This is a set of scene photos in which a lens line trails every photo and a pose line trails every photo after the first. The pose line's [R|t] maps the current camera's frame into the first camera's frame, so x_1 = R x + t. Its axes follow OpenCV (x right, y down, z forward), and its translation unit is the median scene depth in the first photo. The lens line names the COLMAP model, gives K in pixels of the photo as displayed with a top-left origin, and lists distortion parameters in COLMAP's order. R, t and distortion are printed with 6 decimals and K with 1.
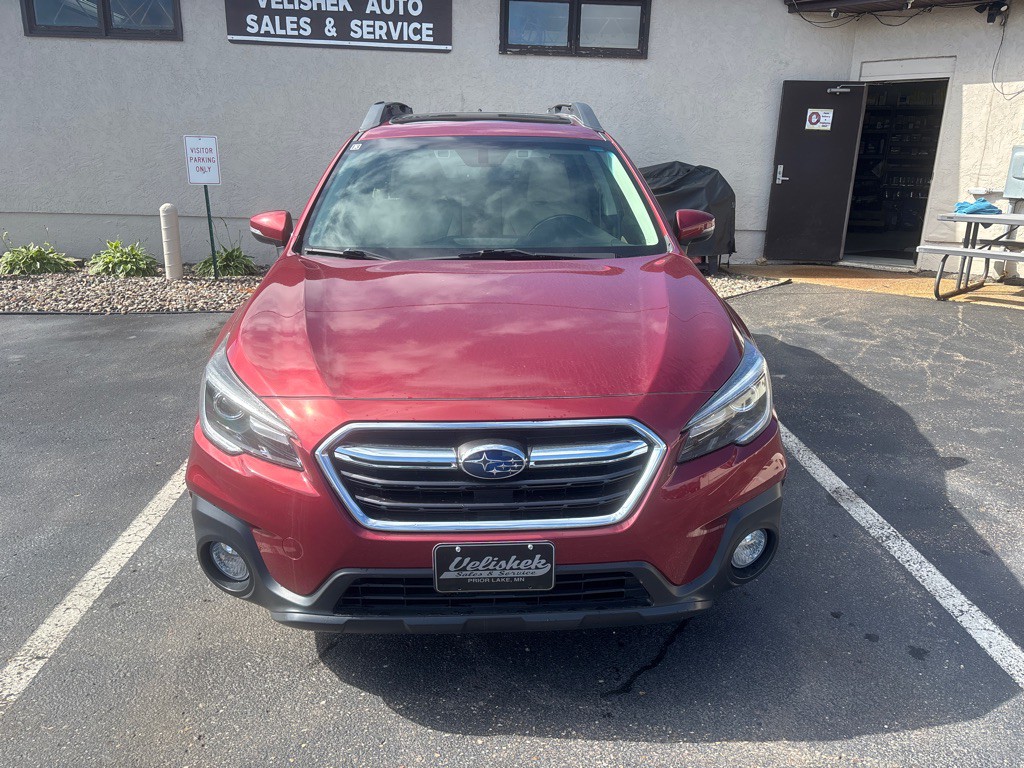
lens RADIAL K [[785.0, 0, 508.3], [0, 785.0, 379.9], [0, 0, 1]] dist [0.045246, -0.039015]
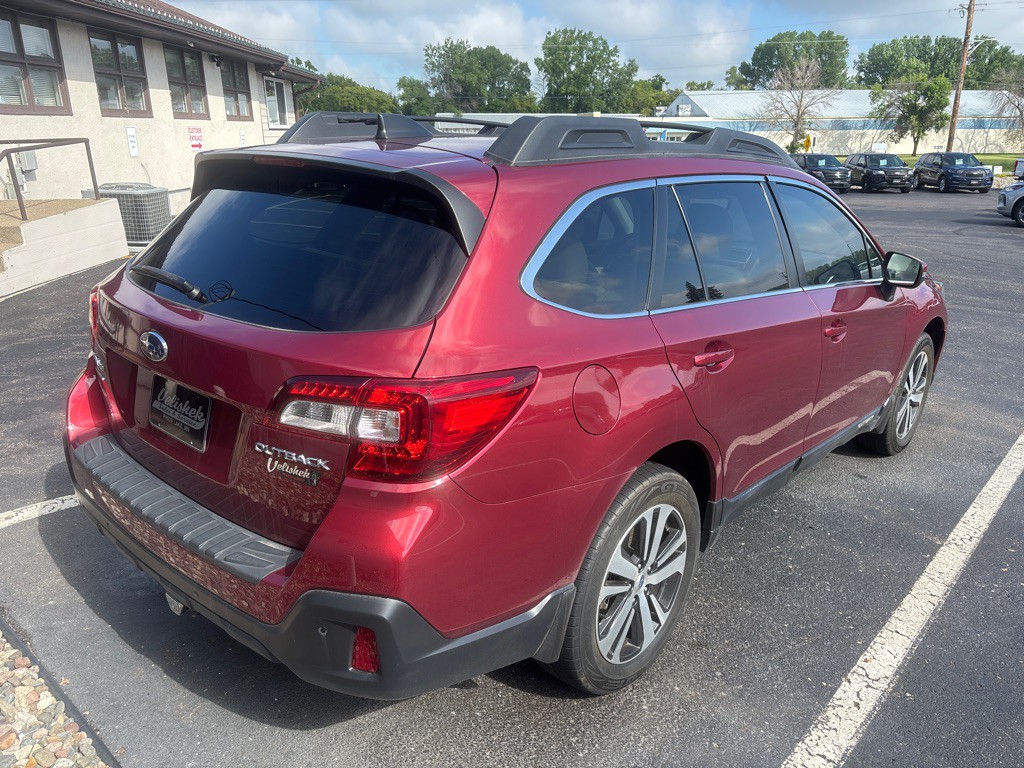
lens RADIAL K [[764.7, 0, 512.9], [0, 764.7, 406.8], [0, 0, 1]] dist [0.029521, -0.048925]
pose [[-0.718046, -0.261502, 0.645001, -0.237853], [0.166230, 0.835477, 0.523781, -0.248577], [-0.675853, 0.483318, -0.556441, 0.765048]]
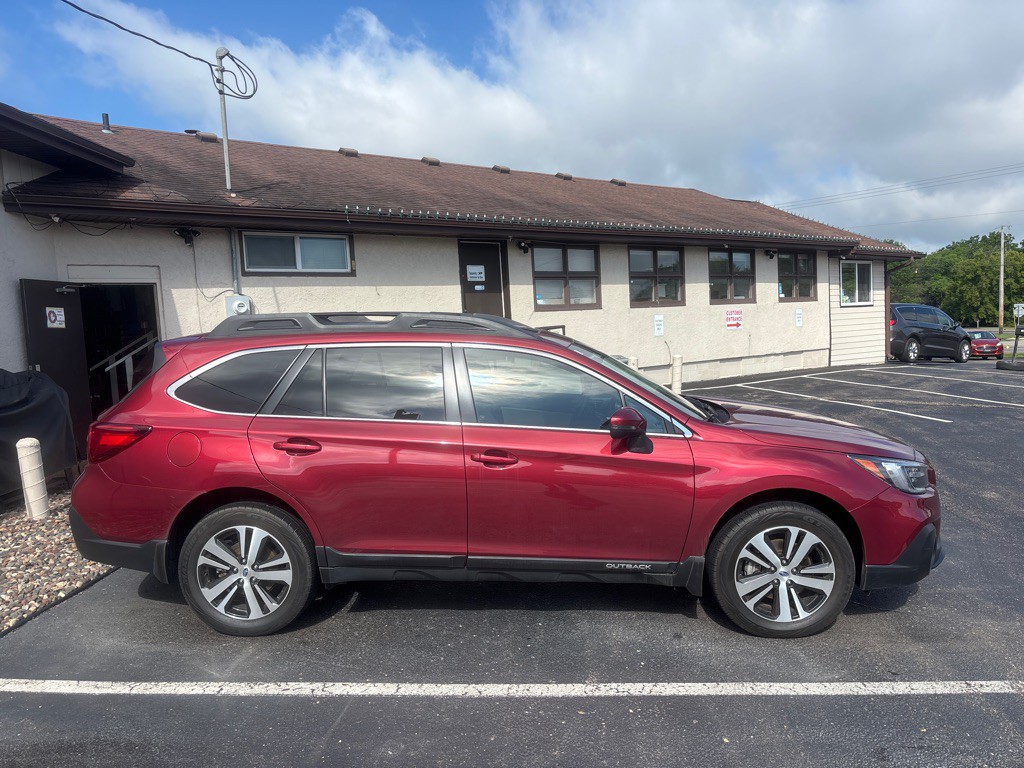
lens RADIAL K [[778.0, 0, 512.0], [0, 778.0, 384.0], [0, 0, 1]] dist [0.030680, -0.035334]
pose [[0.080415, -0.103231, 0.991401, -0.543536], [0.316844, 0.945682, 0.072770, -0.145444], [-0.945063, 0.308268, 0.108755, 0.393269]]
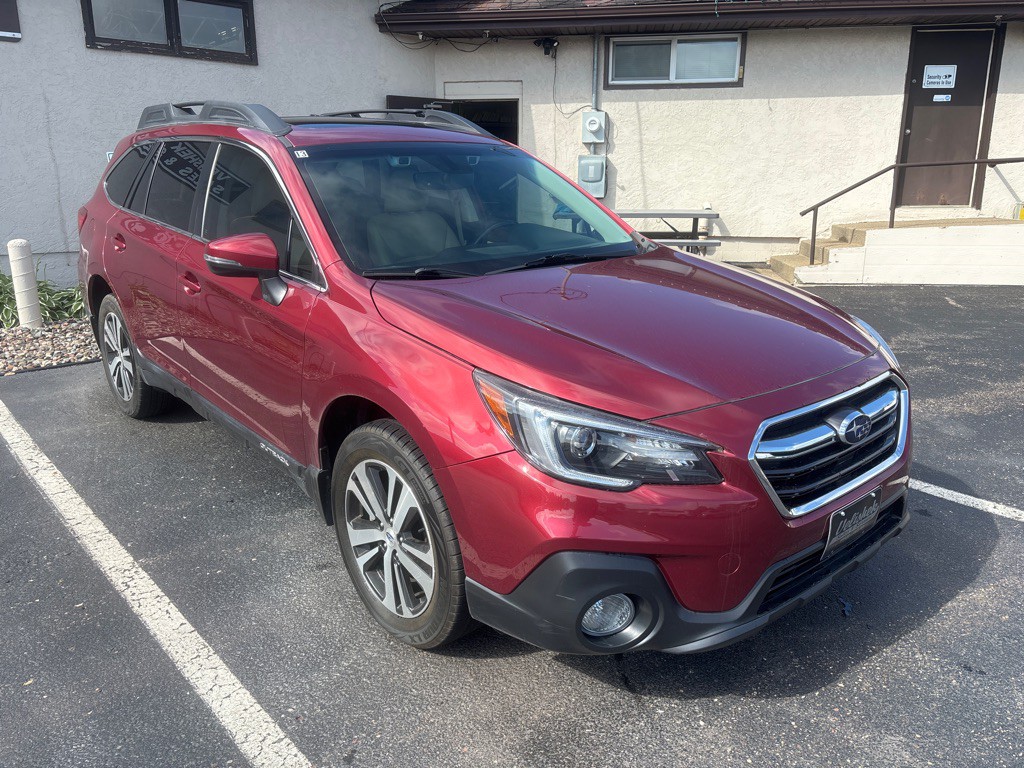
lens RADIAL K [[785.0, 0, 508.3], [0, 785.0, 379.9], [0, 0, 1]] dist [0.045246, -0.039015]
pose [[0.783058, -0.177193, 0.596173, -0.226382], [0.186995, 0.981281, 0.046041, -0.021777], [-0.593172, 0.075428, 0.801535, 0.084897]]
